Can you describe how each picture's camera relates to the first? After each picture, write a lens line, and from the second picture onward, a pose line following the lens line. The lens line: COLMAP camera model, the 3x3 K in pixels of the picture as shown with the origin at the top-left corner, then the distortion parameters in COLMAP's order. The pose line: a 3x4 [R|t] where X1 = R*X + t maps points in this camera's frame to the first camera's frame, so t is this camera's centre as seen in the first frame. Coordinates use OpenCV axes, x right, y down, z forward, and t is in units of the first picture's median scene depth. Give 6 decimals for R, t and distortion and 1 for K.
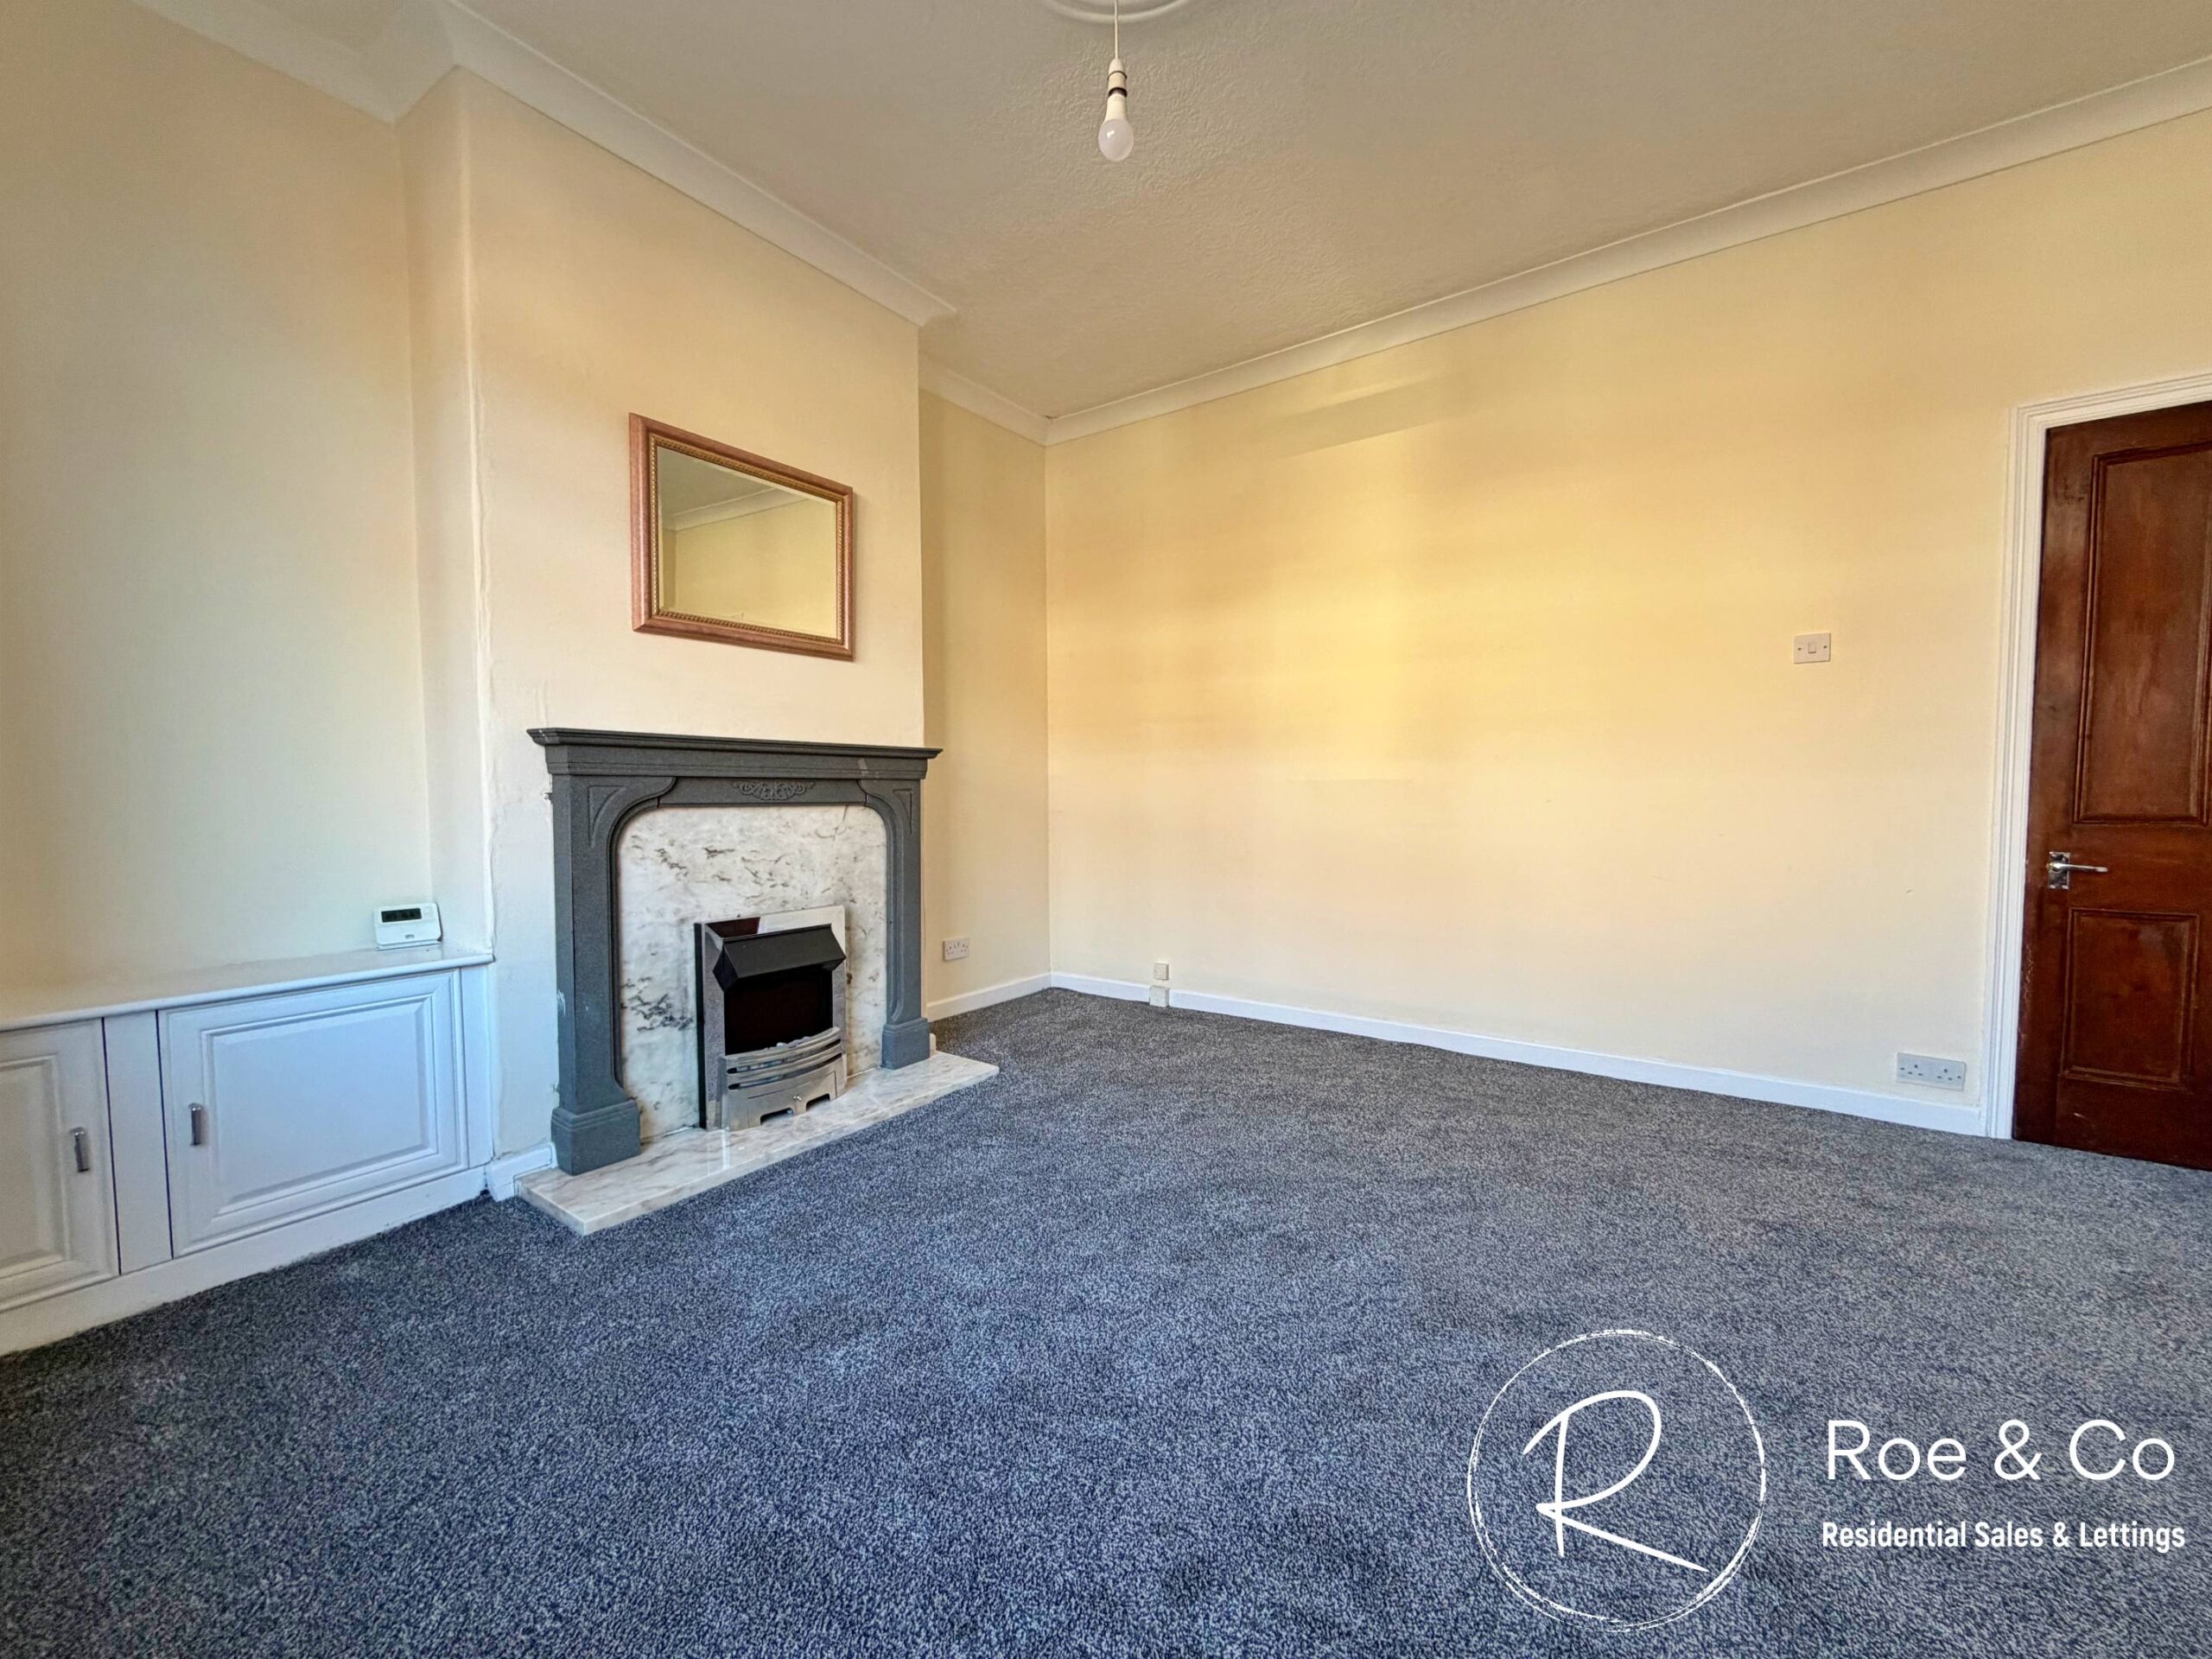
lens RADIAL K [[883.9, 0, 1109.1], [0, 883.9, 832.2], [0, 0, 1]] dist [0.001189, -0.000203]
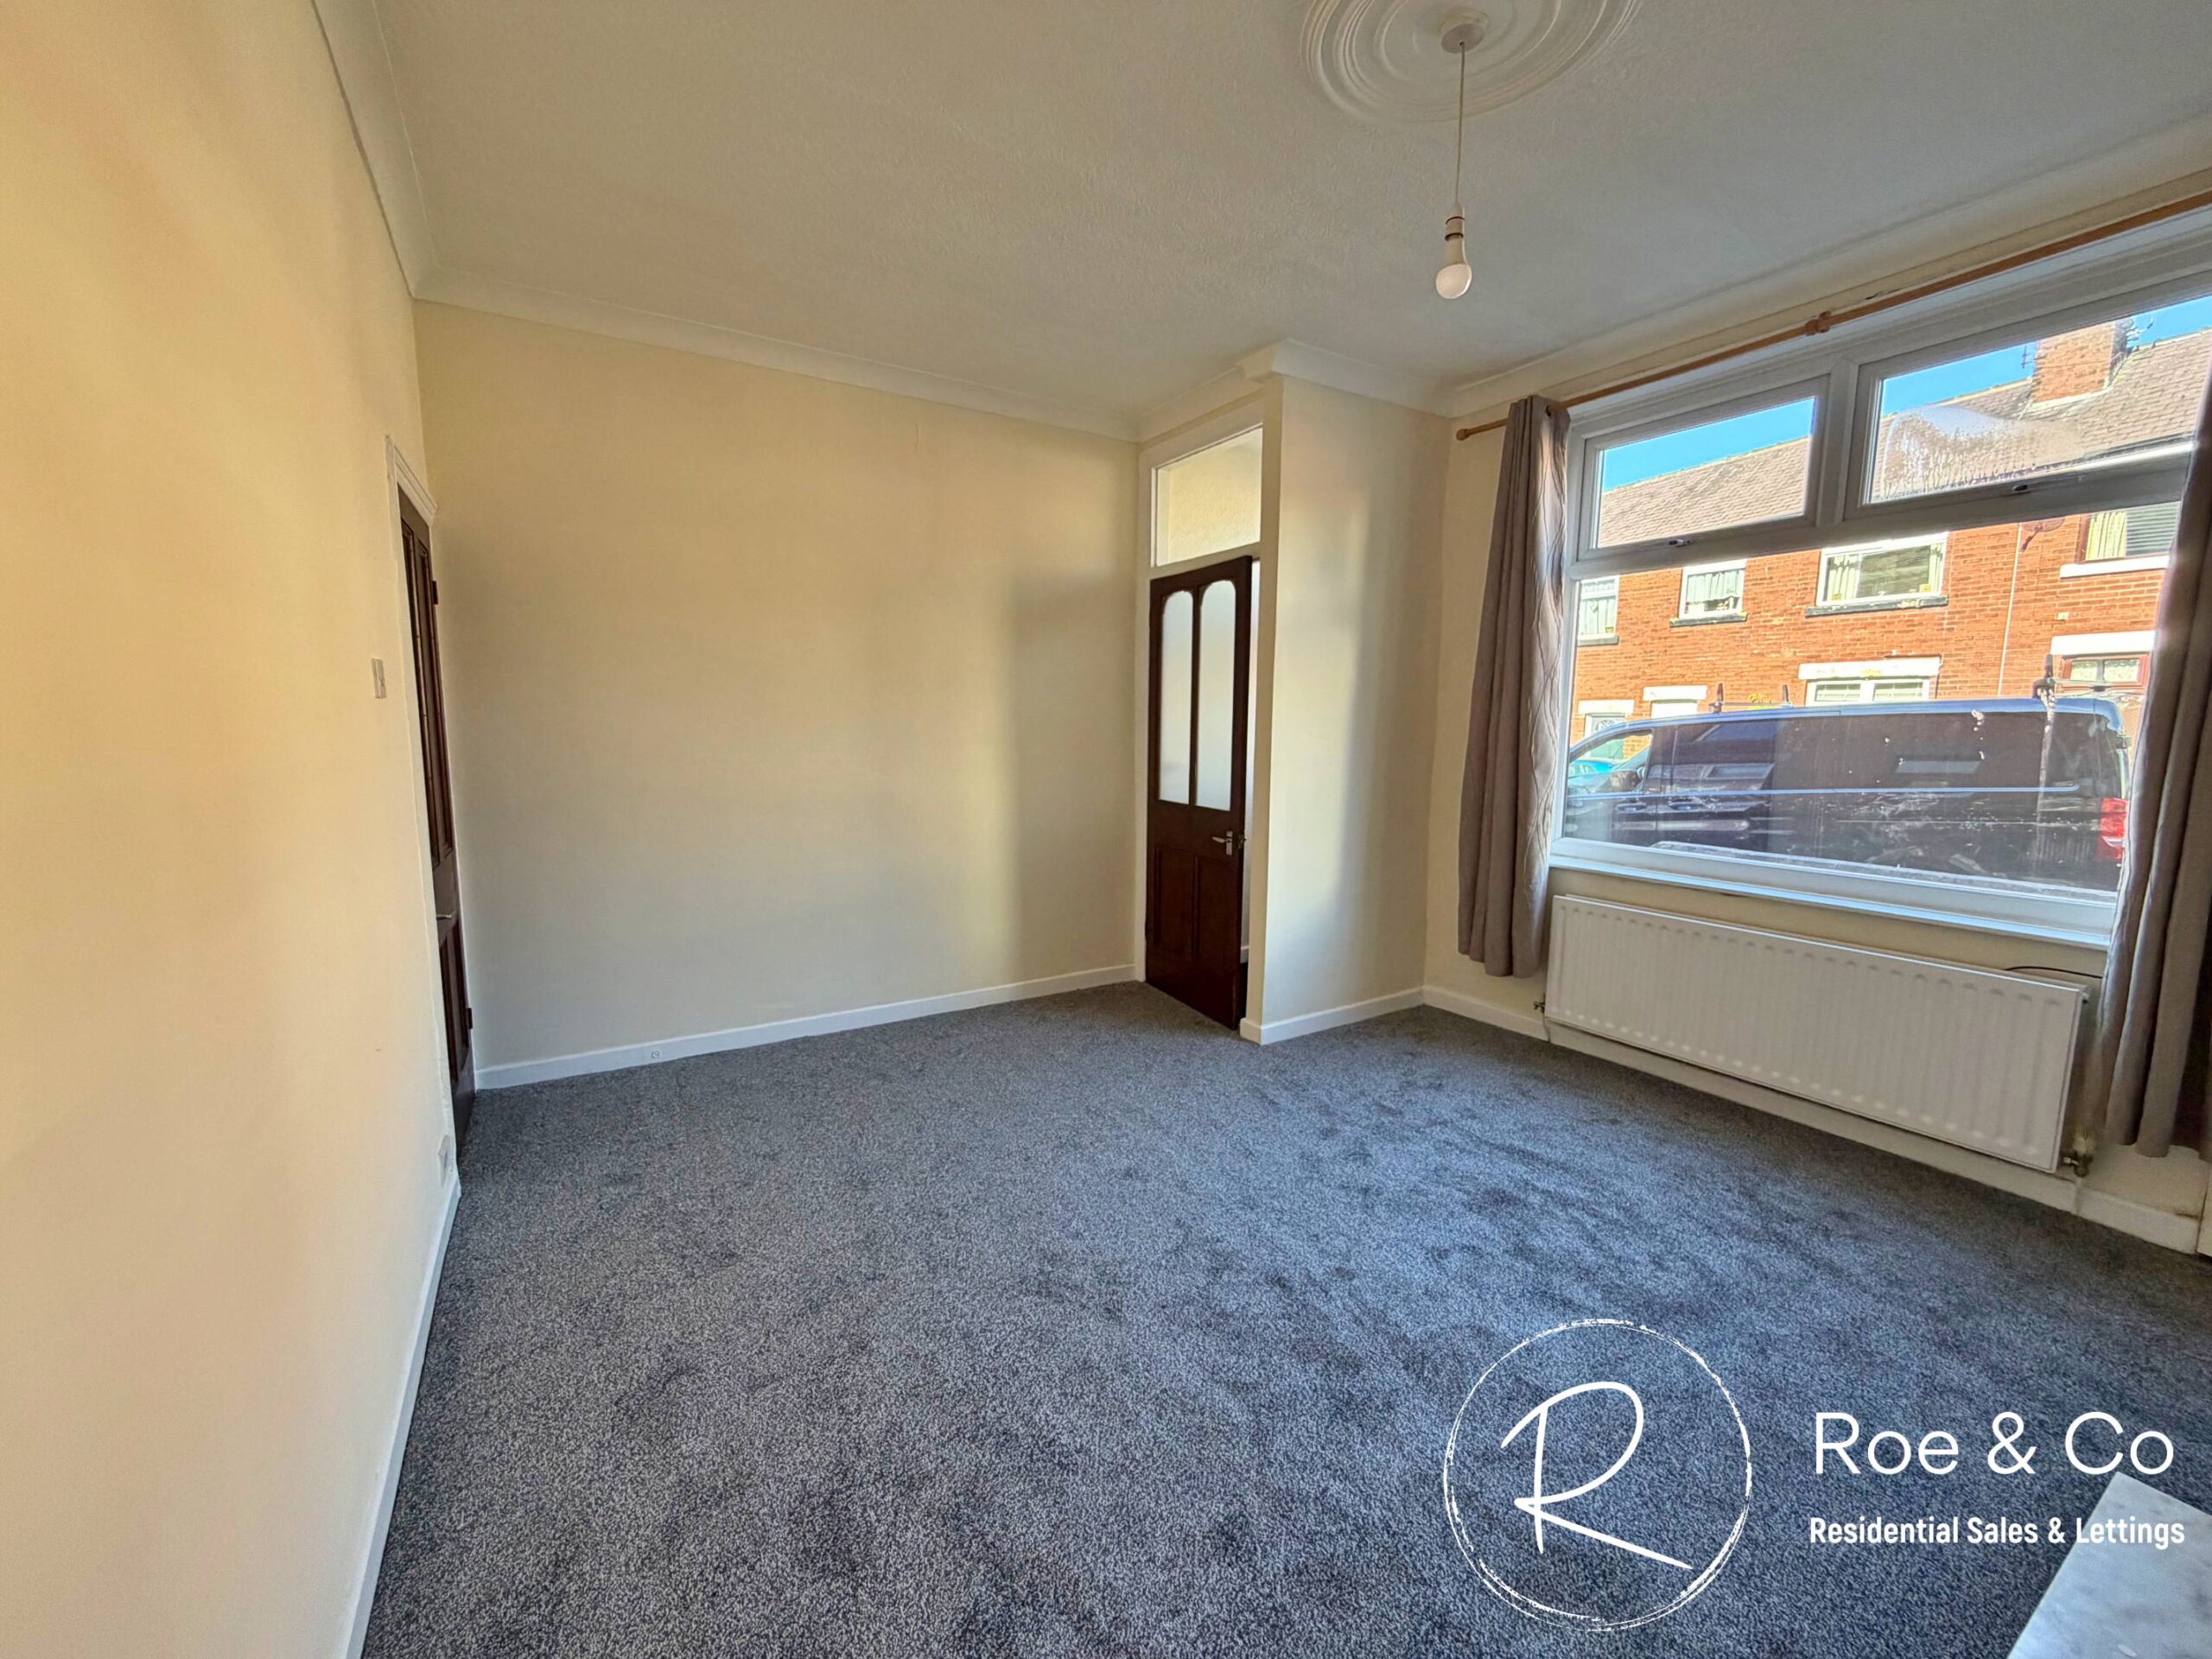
lens RADIAL K [[883.9, 0, 1114.7], [0, 883.9, 835.9], [0, 0, 1]] dist [0.001189, -0.000203]
pose [[-0.921632, -0.048171, 0.385064, -0.042298], [0.019998, 0.985052, 0.171091, -0.191812], [-0.387550, 0.165384, -0.906892, 1.435190]]
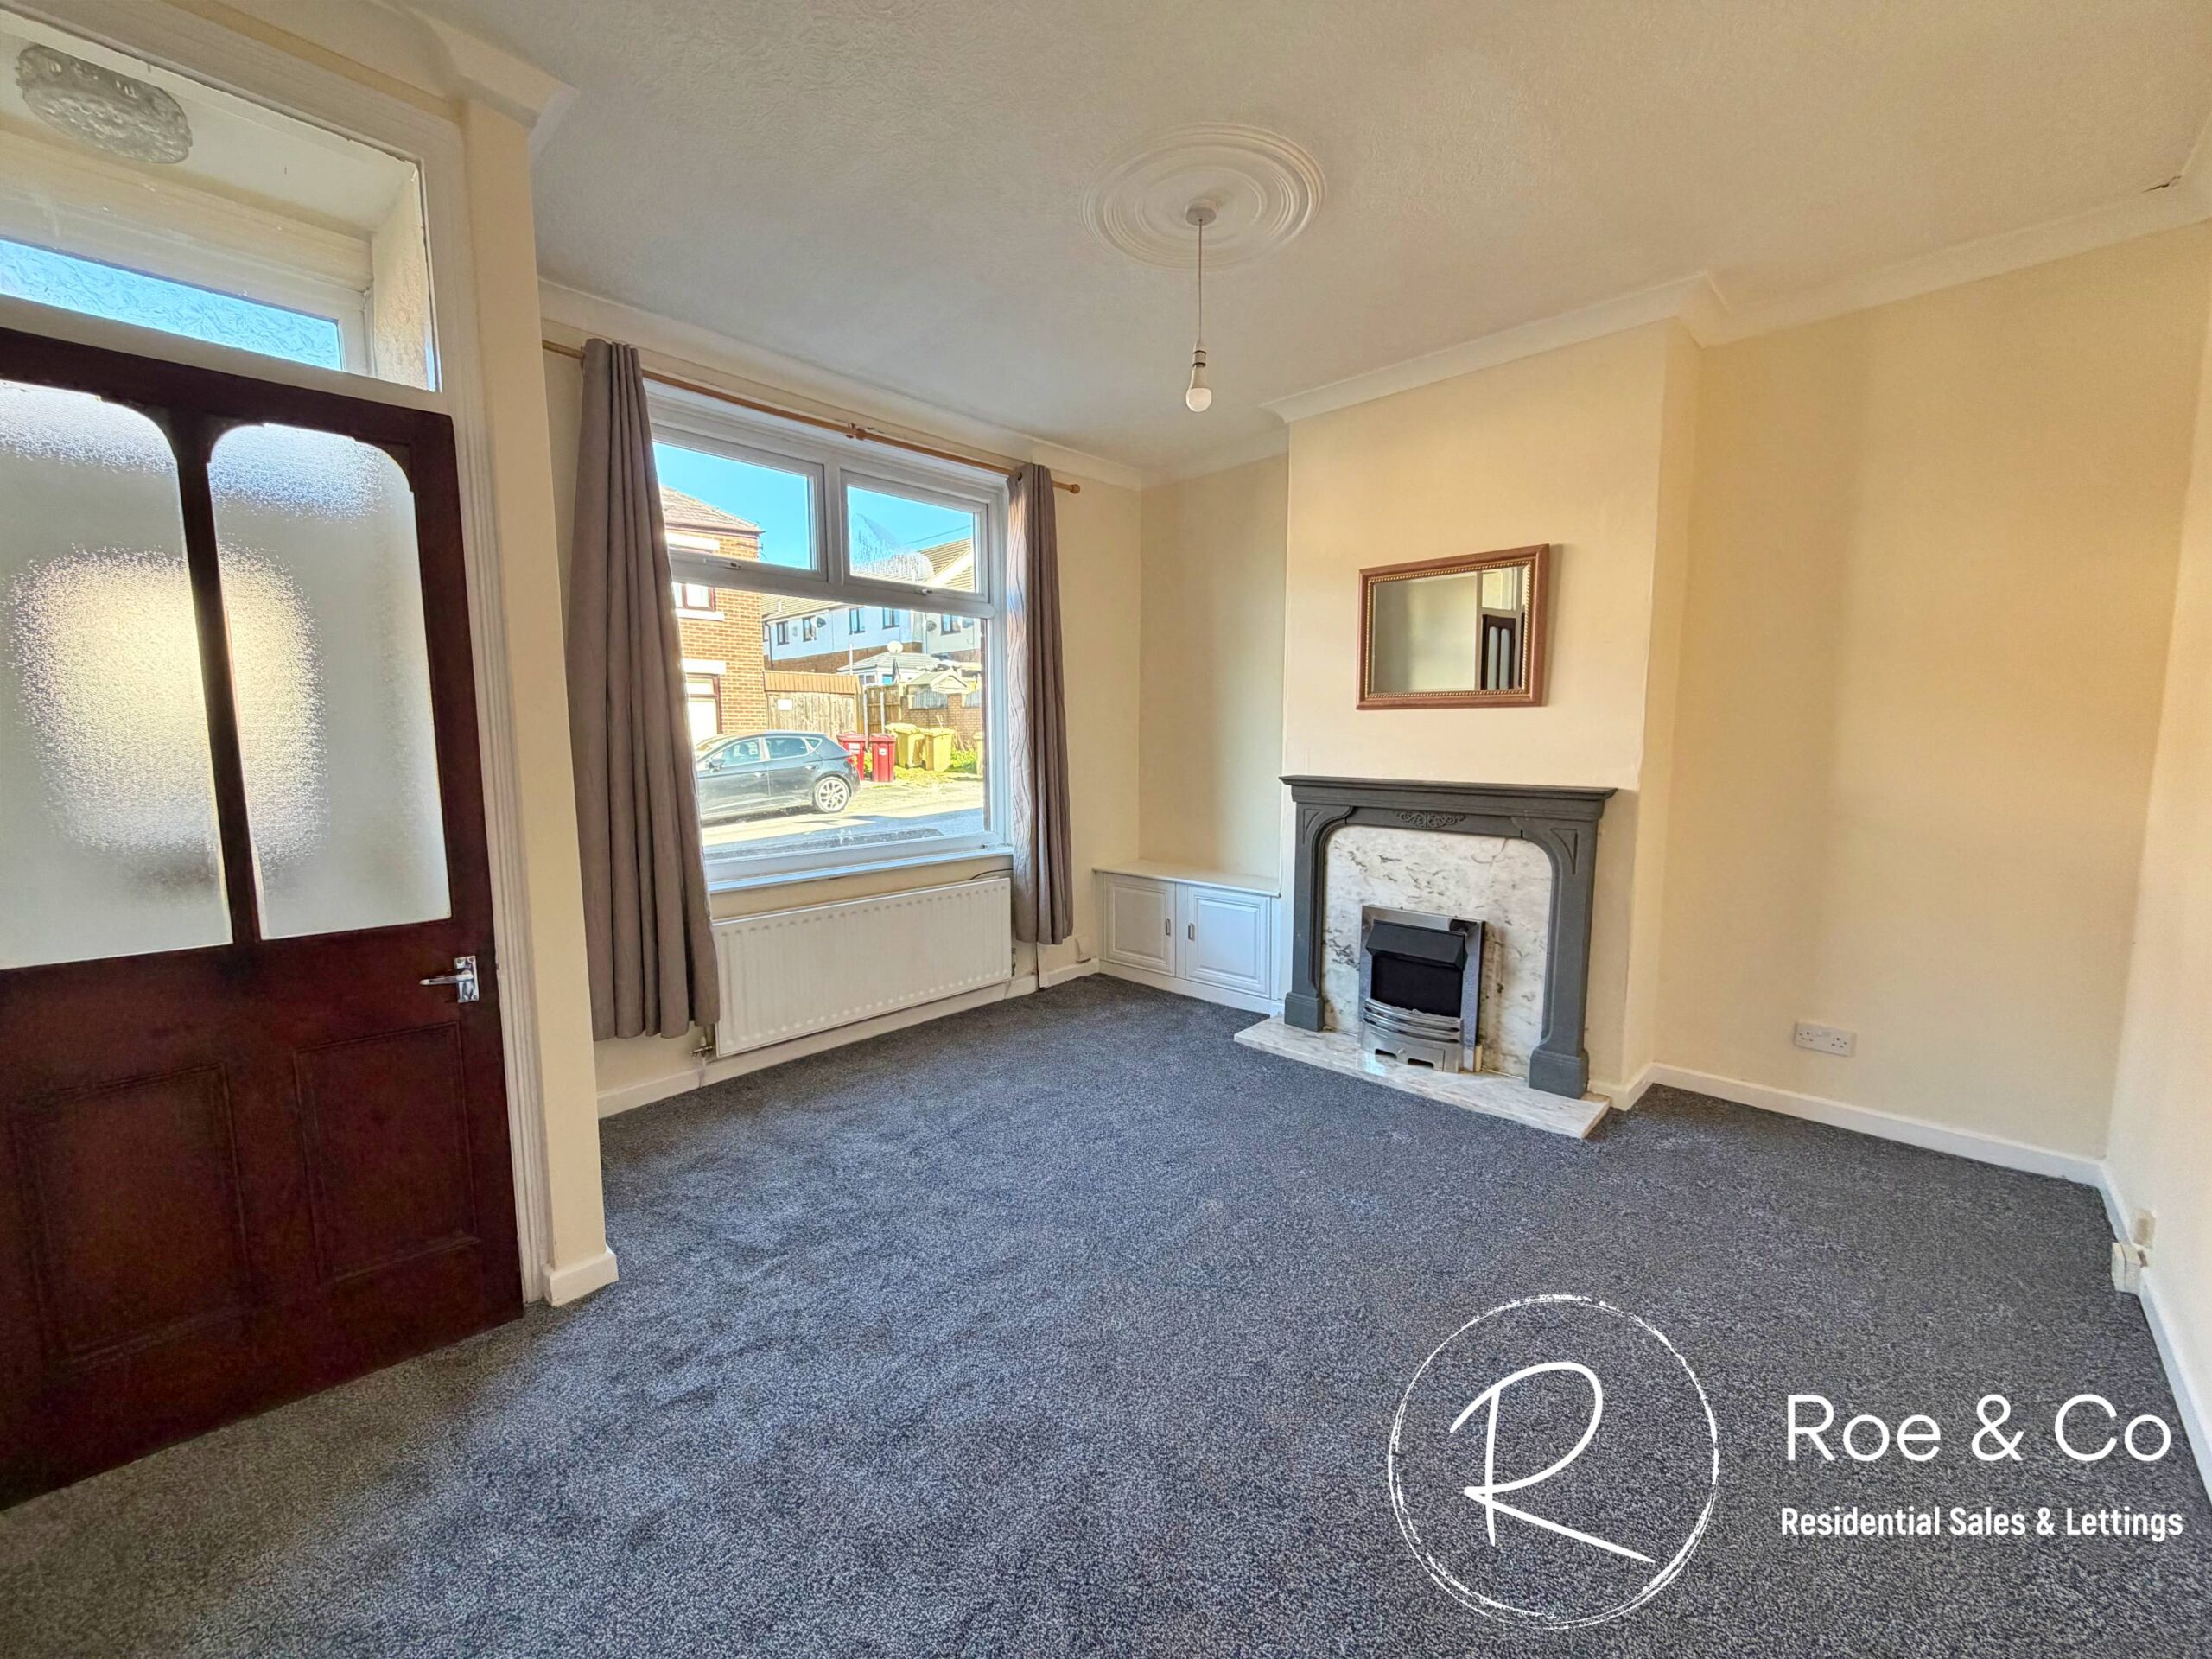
lens RADIAL K [[883.9, 0, 1103.0], [0, 883.9, 830.5], [0, 0, 1]] dist [0.001189, -0.000203]
pose [[-0.137570, 0.113410, -0.983978, 0.954930], [-0.046037, 0.991618, 0.120727, -0.164470], [0.989422, 0.061908, -0.131196, 0.685190]]
